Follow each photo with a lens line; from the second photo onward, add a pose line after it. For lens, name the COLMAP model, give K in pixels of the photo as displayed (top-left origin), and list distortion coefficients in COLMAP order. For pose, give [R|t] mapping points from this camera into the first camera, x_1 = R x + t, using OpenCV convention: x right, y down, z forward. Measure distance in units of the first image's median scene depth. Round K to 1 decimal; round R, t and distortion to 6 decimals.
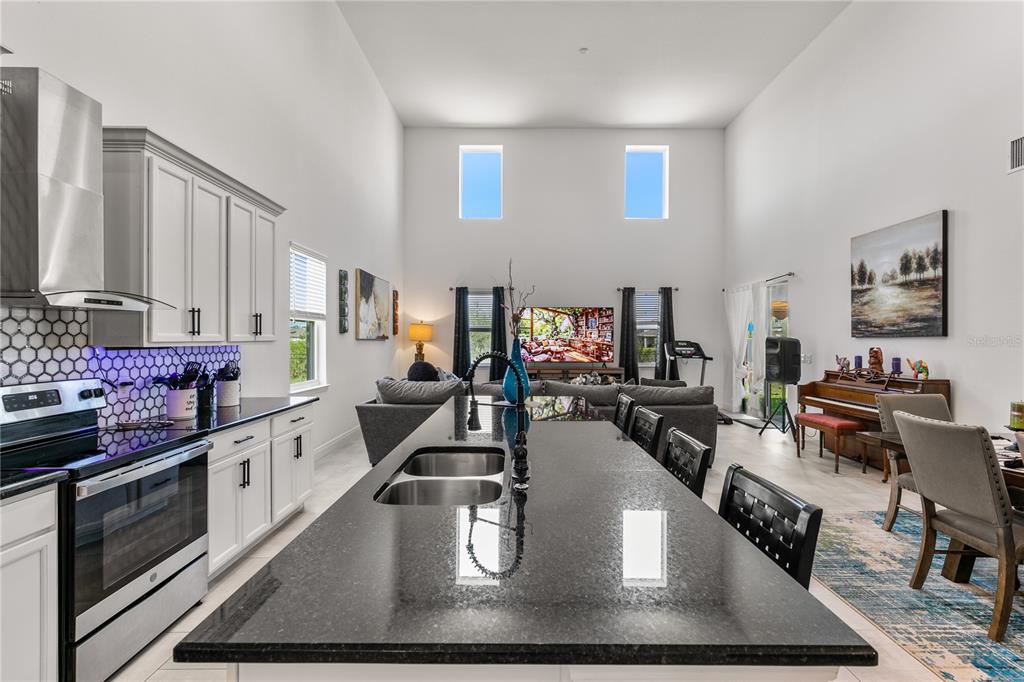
lens RADIAL K [[459.0, 0, 514.0], [0, 459.0, 339.5], [0, 0, 1]] dist [0.001770, -0.000279]
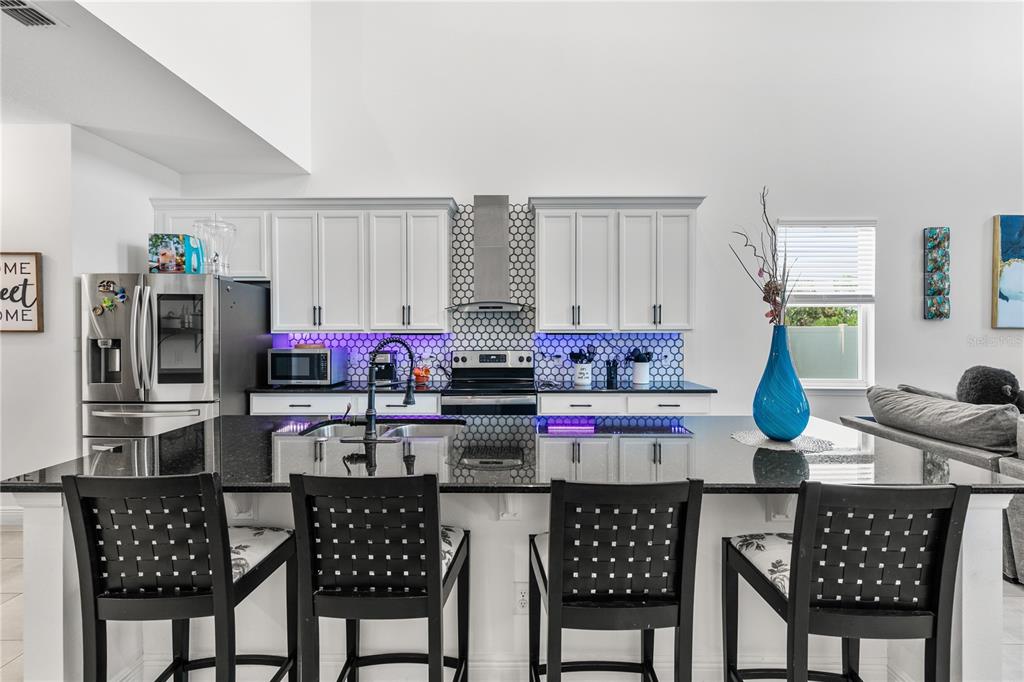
lens RADIAL K [[459.0, 0, 522.4], [0, 459.0, 340.3], [0, 0, 1]] dist [0.001770, -0.000279]
pose [[-0.006625, 0.028853, -0.999562, 0.807963], [-0.000737, 0.999583, 0.028858, -0.004426], [0.999978, 0.000928, -0.006601, 0.976751]]
